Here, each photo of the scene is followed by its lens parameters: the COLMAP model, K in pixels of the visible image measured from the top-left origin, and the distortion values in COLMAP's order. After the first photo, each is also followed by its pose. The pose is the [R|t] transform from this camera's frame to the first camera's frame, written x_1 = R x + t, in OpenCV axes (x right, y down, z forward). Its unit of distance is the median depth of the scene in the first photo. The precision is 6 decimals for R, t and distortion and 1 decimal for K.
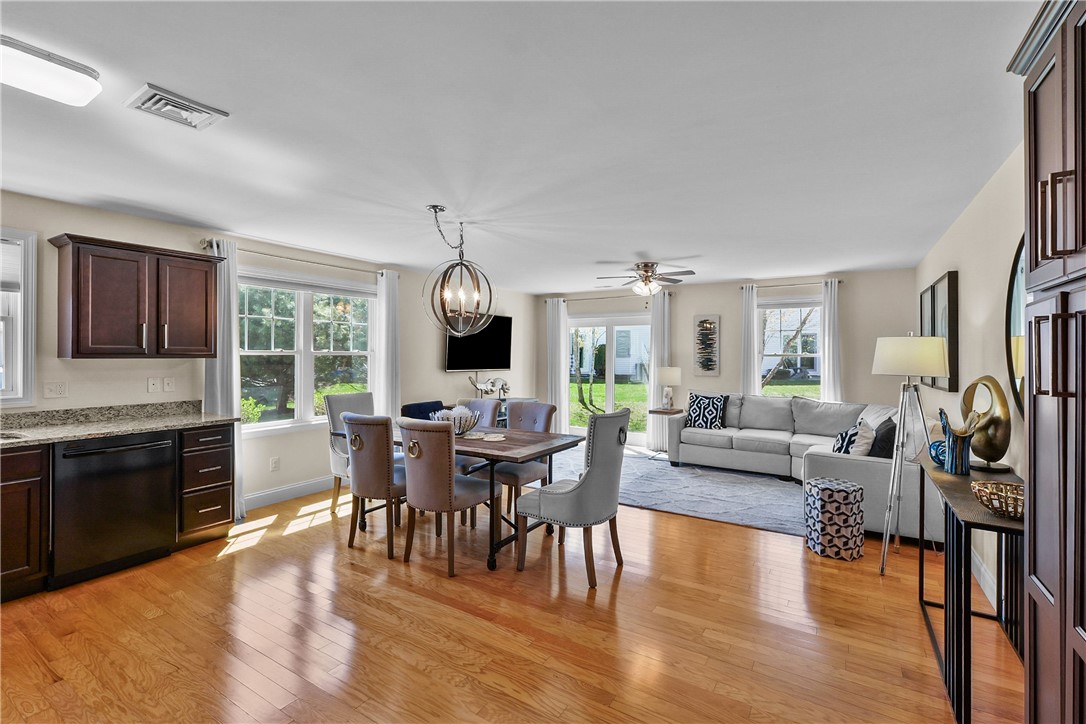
lens RADIAL K [[470.7, 0, 548.2], [0, 470.7, 354.7], [0, 0, 1]] dist [0.003506, -0.000392]
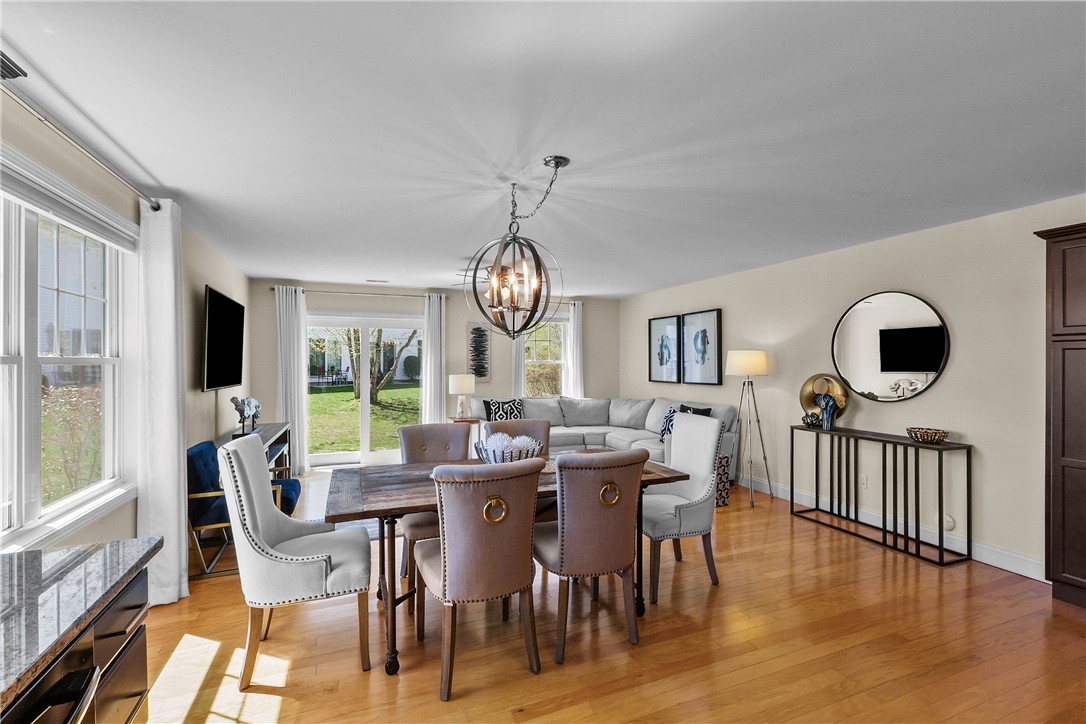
lens RADIAL K [[470.7, 0, 542.0], [0, 470.7, 362.1], [0, 0, 1]] dist [0.003506, -0.000392]
pose [[0.600591, -0.004029, 0.799547, -0.481109], [0.000743, 0.999990, 0.004481, -0.003830], [-0.799556, -0.002097, 0.600587, 0.331912]]
